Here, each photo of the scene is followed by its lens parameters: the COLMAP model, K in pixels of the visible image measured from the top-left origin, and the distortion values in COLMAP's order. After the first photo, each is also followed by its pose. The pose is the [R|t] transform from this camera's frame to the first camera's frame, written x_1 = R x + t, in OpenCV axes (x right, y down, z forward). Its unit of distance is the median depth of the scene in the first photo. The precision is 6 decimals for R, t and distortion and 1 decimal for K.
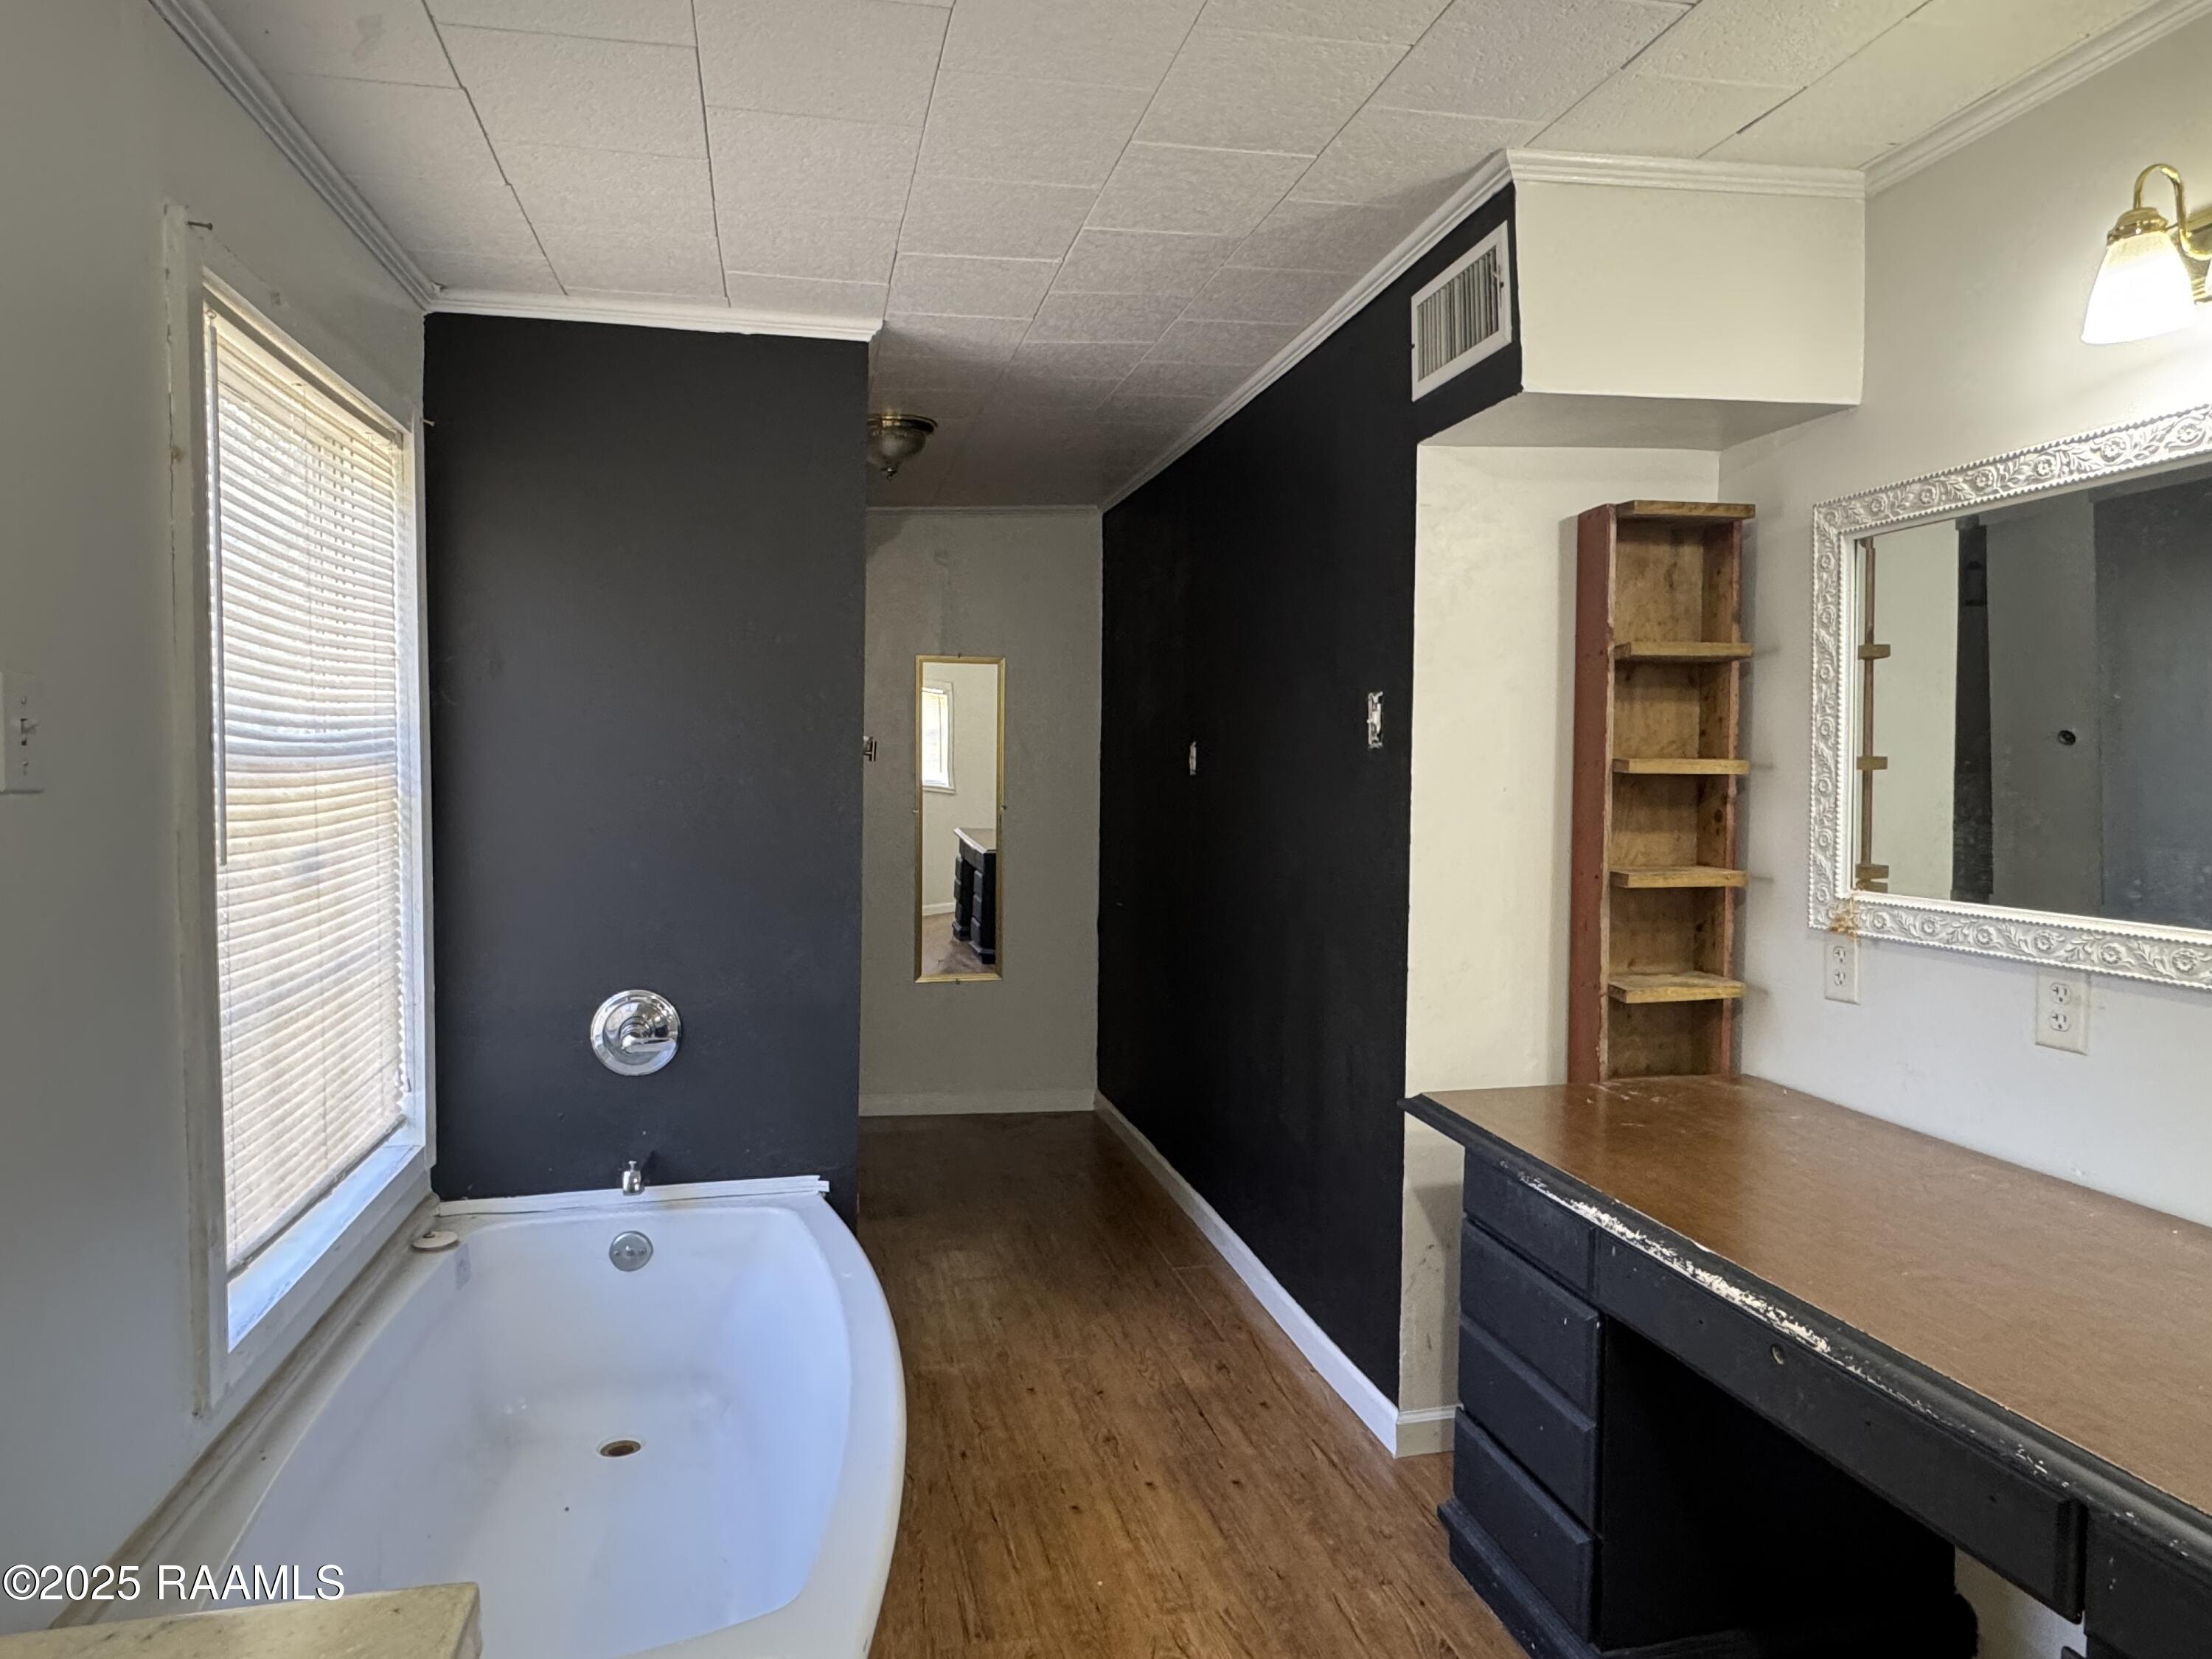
lens RADIAL K [[1287.3, 0, 1106.0], [0, 1287.3, 829.5], [0, 0, 1]] dist [-0.026620, -0.000252]
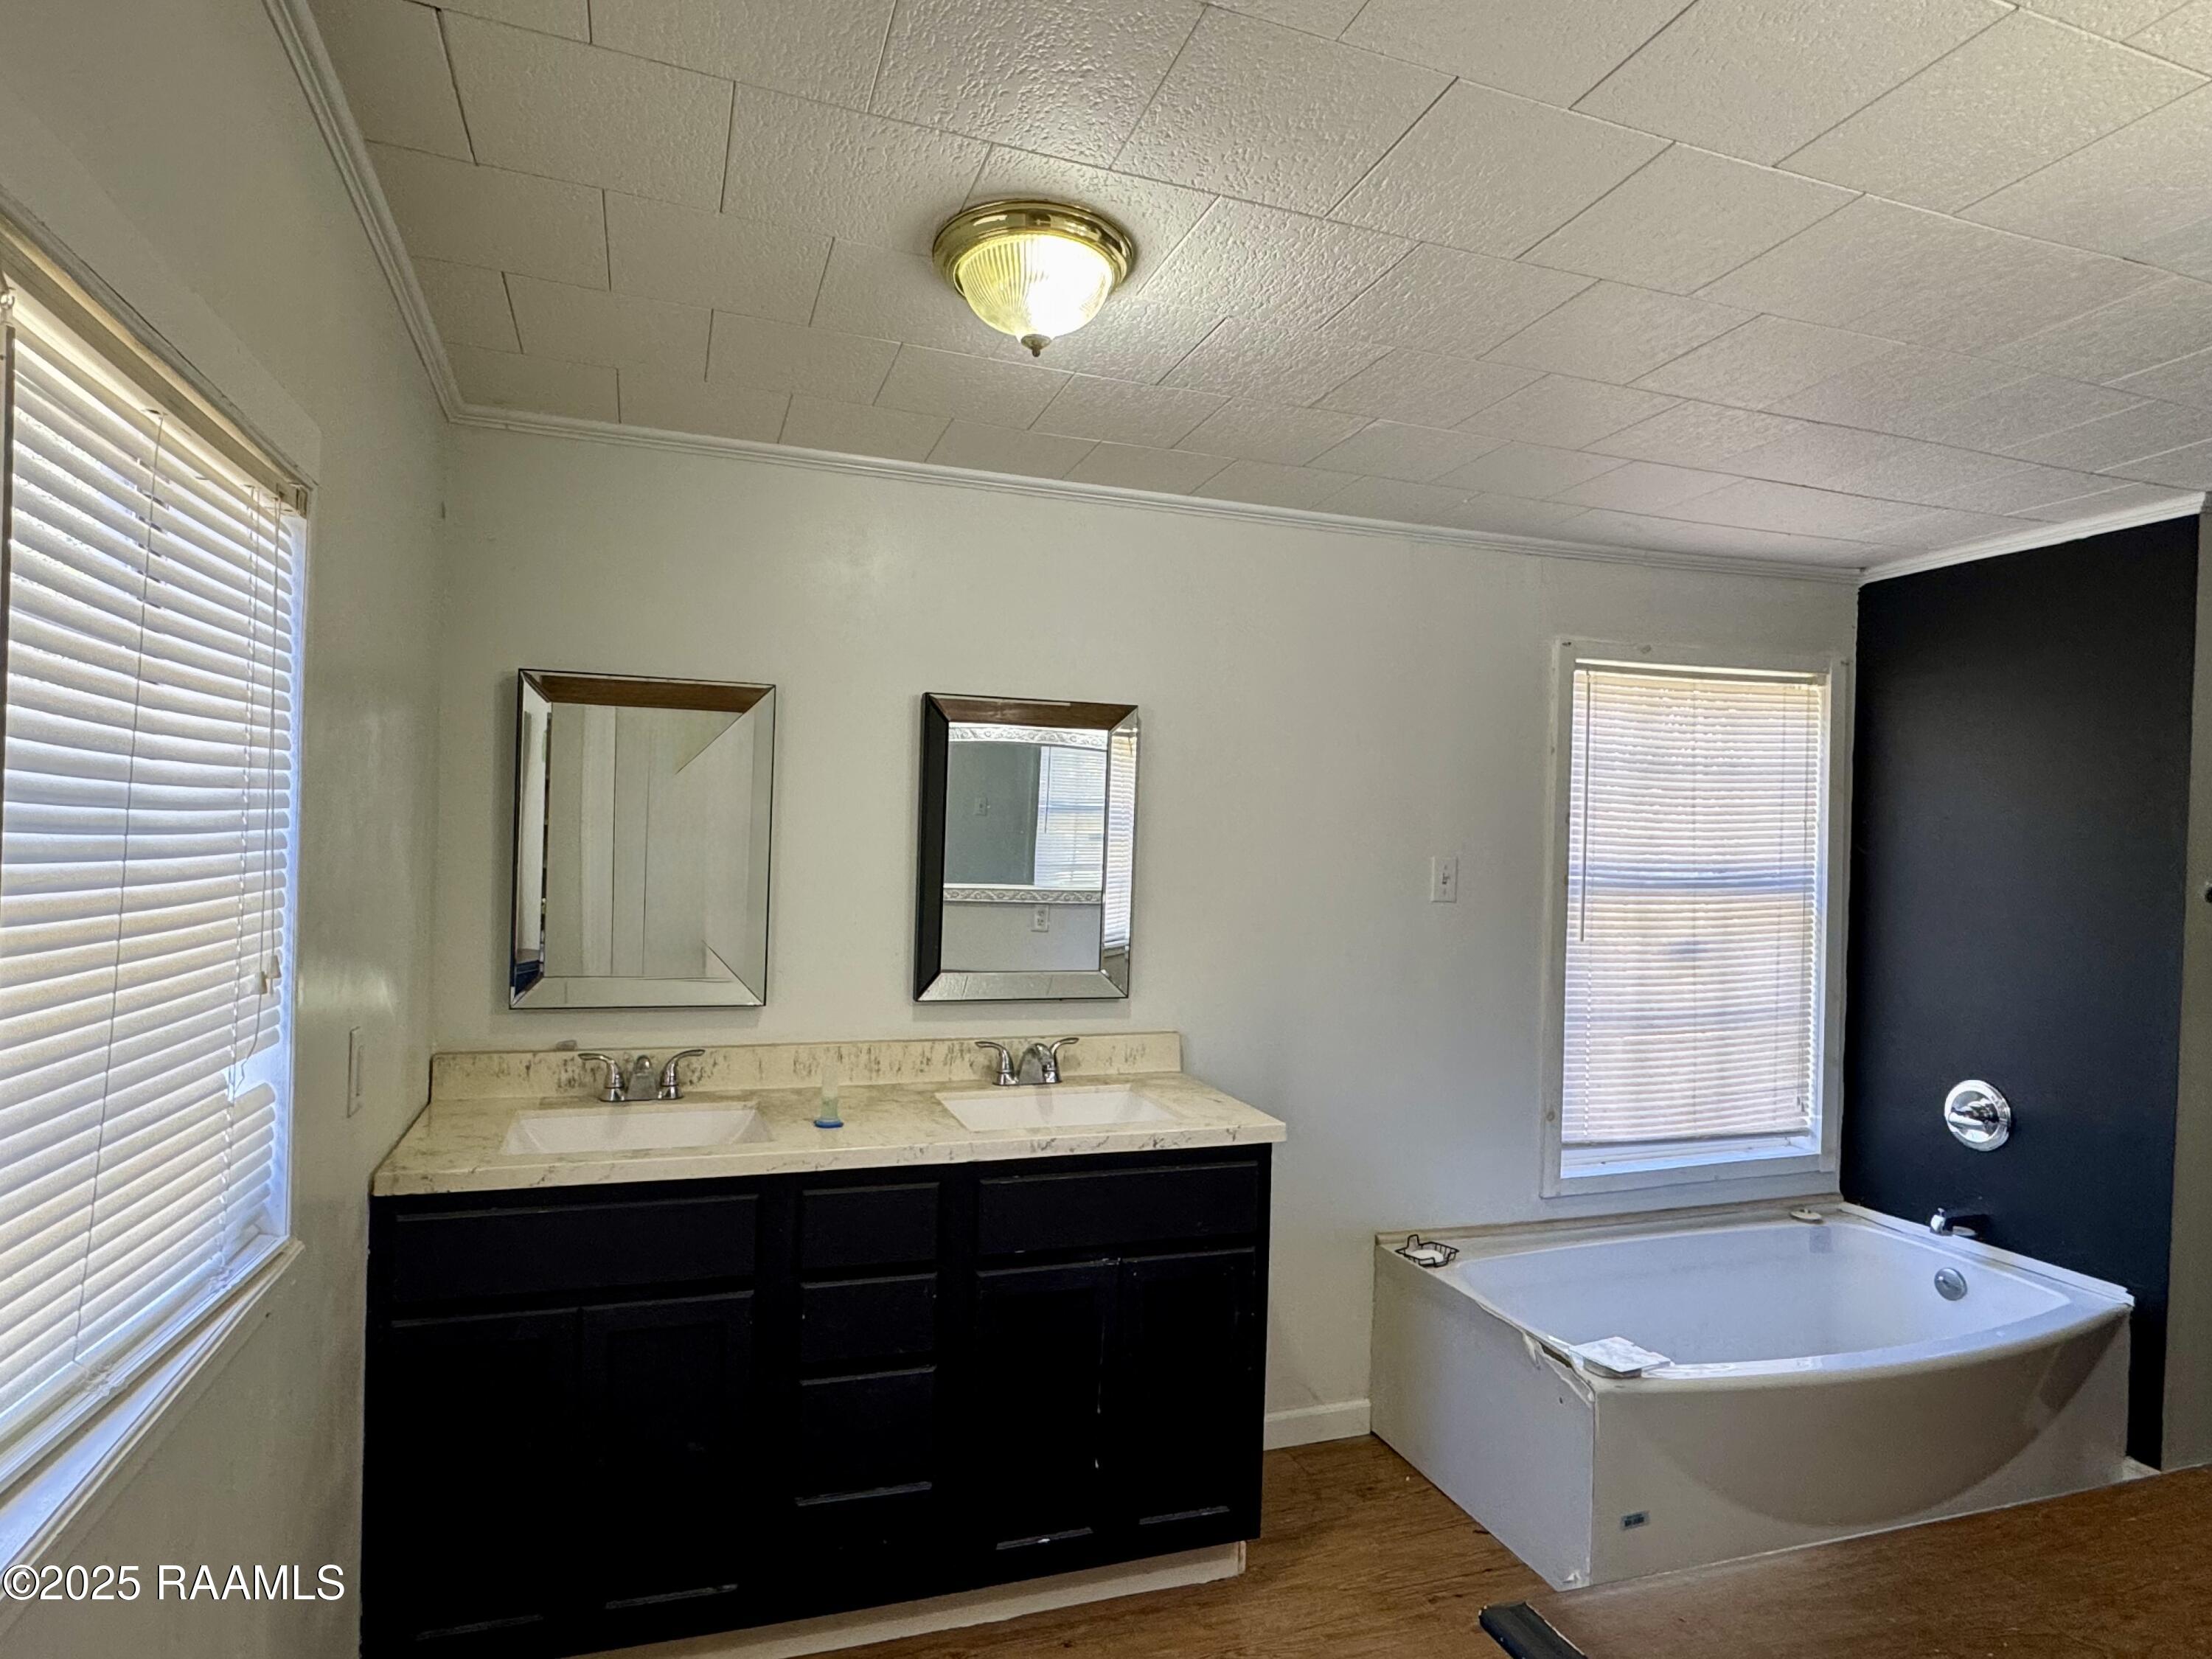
lens RADIAL K [[1287.3, 0, 1106.0], [0, 1287.3, 829.5], [0, 0, 1]] dist [-0.026620, -0.000252]
pose [[0.088534, -0.009932, -0.996024, 0.809719], [-0.071785, 0.997286, -0.016326, -0.038326], [0.993483, 0.072945, 0.087581, 0.029614]]
